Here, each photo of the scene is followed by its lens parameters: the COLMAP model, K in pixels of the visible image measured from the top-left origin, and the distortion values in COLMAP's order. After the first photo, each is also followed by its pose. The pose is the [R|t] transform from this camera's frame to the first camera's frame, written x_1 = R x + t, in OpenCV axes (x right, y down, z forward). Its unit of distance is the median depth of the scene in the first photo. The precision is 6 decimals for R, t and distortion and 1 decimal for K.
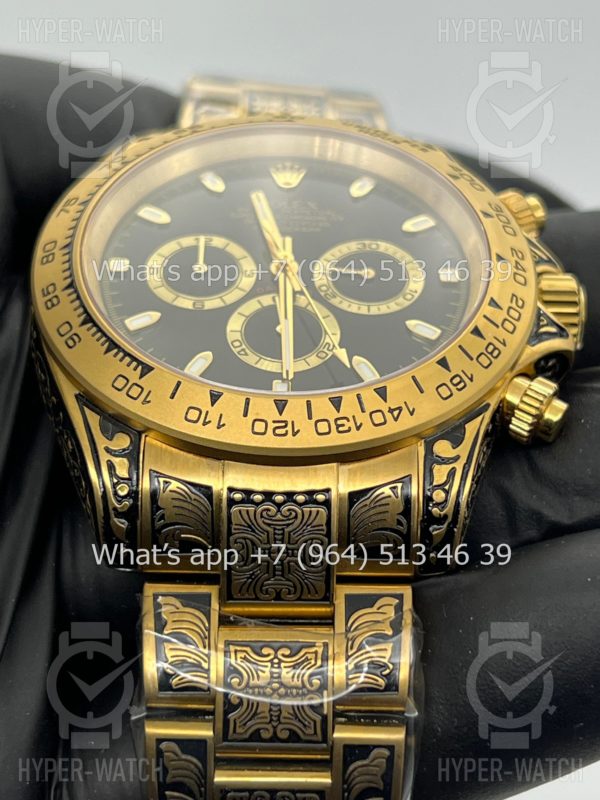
lens RADIAL K [[1884.8, 0, 300.0], [0, 1884.8, 400.0], [0, 0, 1]] dist [0.024564, -0.220363]
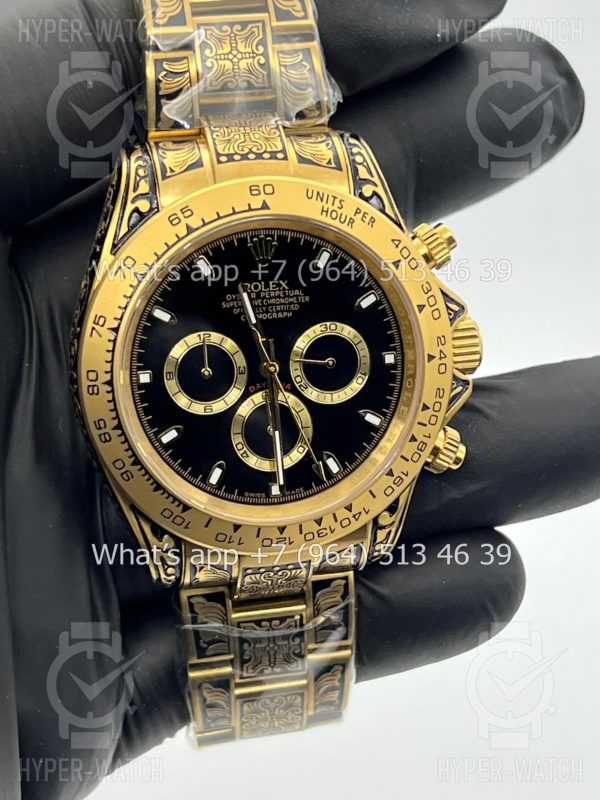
lens RADIAL K [[1884.8, 0, 300.0], [0, 1884.8, 400.0], [0, 0, 1]] dist [0.024564, -0.220363]
pose [[0.979292, -0.090555, 0.181070, -0.243316], [-0.087399, 0.617651, 0.781581, -1.161051], [-0.182614, -0.781222, 0.596946, 0.205277]]
